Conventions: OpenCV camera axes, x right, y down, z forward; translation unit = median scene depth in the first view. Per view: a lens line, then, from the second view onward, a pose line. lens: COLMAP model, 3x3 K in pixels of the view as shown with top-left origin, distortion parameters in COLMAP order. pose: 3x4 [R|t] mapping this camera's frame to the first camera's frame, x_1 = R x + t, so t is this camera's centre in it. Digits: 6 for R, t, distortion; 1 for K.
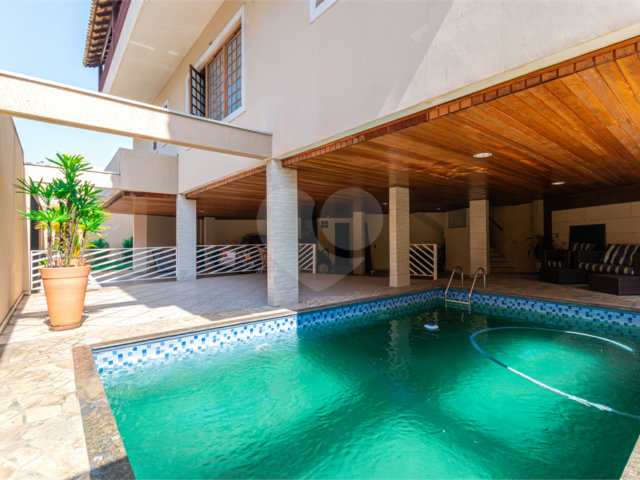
lens RADIAL K [[331.4, 0, 319.5], [0, 331.4, 239.9], [0, 0, 1]] dist [0.000962, 0.000600]
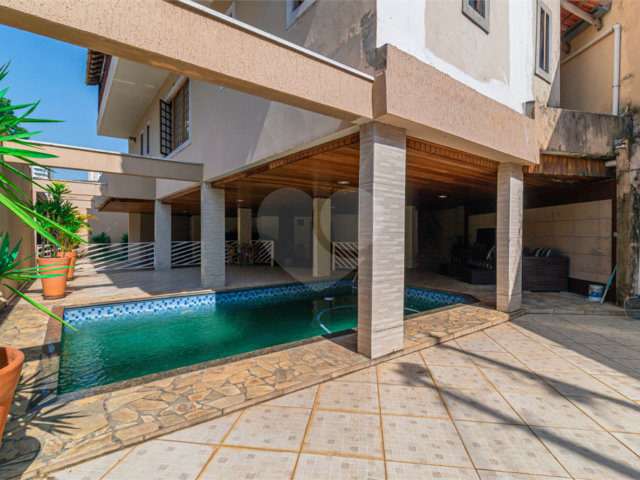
lens RADIAL K [[331.4, 0, 321.5], [0, 331.4, 239.1], [0, 0, 1]] dist [0.000962, 0.000600]
pose [[0.999572, 0.010252, -0.027397, 0.380716], [-0.009795, 0.999811, 0.016777, -0.032420], [0.027564, -0.016501, 0.999484, -0.365600]]
